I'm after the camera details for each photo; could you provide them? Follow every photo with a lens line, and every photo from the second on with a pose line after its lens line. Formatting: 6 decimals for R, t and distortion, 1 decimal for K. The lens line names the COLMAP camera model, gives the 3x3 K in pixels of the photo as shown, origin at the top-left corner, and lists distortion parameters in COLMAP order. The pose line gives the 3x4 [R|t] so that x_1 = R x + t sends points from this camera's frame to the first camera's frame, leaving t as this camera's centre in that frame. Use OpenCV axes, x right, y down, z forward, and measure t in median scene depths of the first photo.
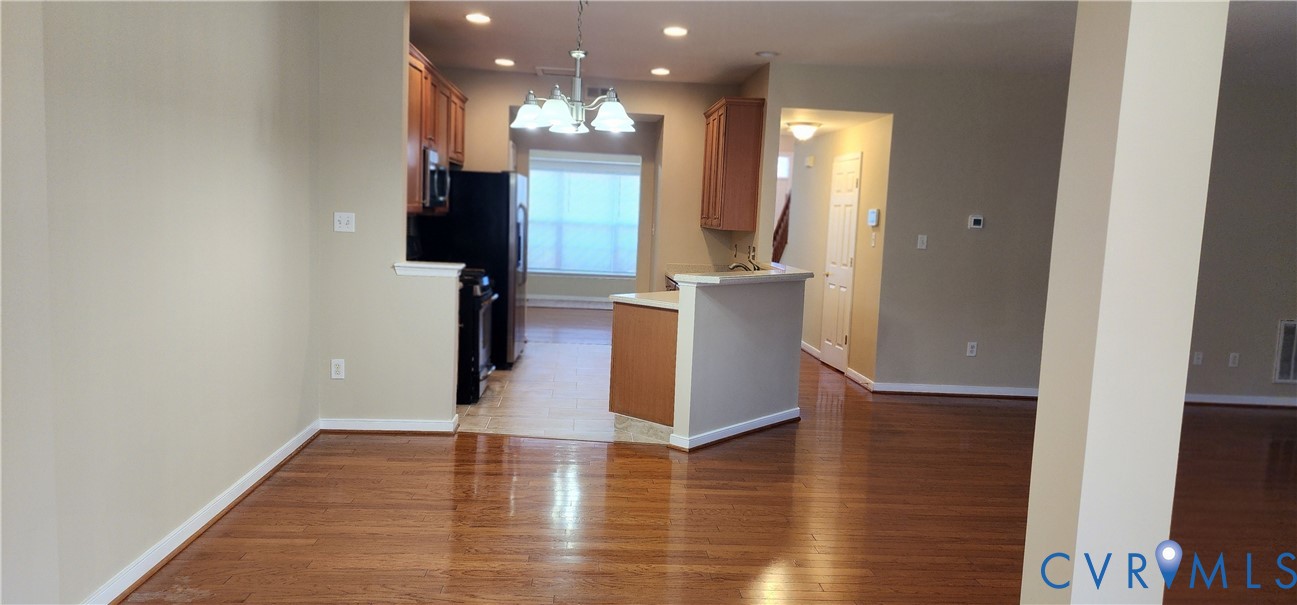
lens RADIAL K [[857.0, 0, 659.2], [0, 857.0, 306.1], [0, 0, 1]] dist [0.099931, -0.110606]
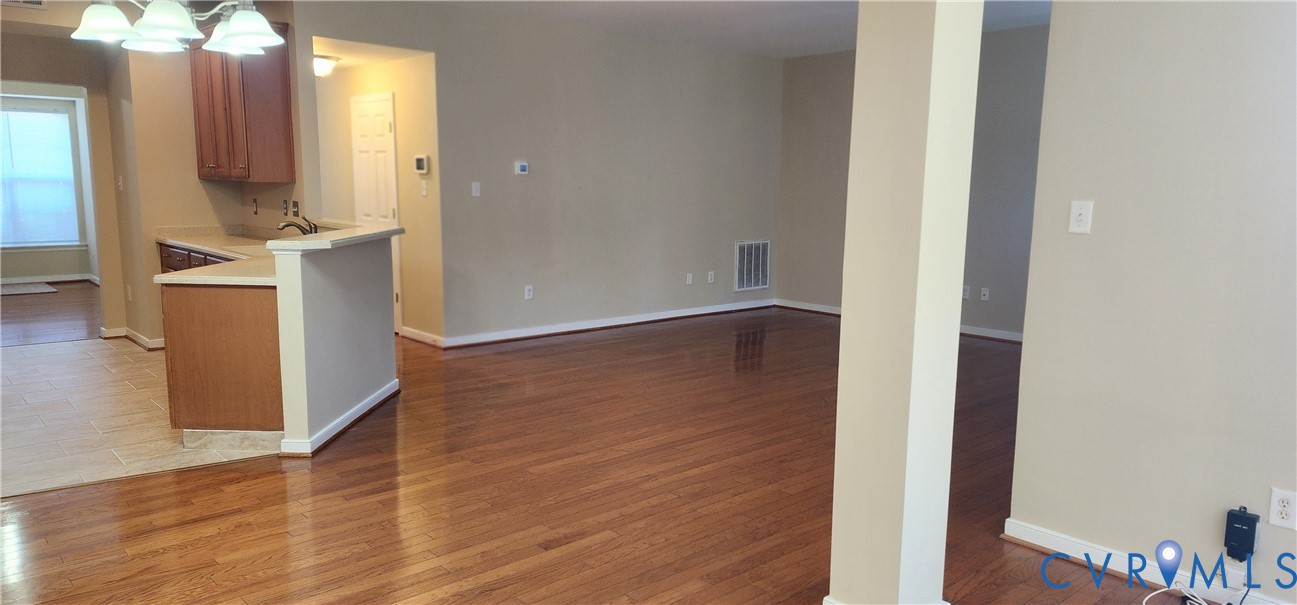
lens RADIAL K [[848.1, 0, 648.5], [0, 848.1, 302.5], [0, 0, 1]] dist [0.096340, -0.107851]
pose [[0.784223, -0.120337, 0.608698, -0.146781], [0.083156, 0.992547, 0.089086, -0.016985], [-0.614881, -0.019246, 0.788385, 0.118279]]
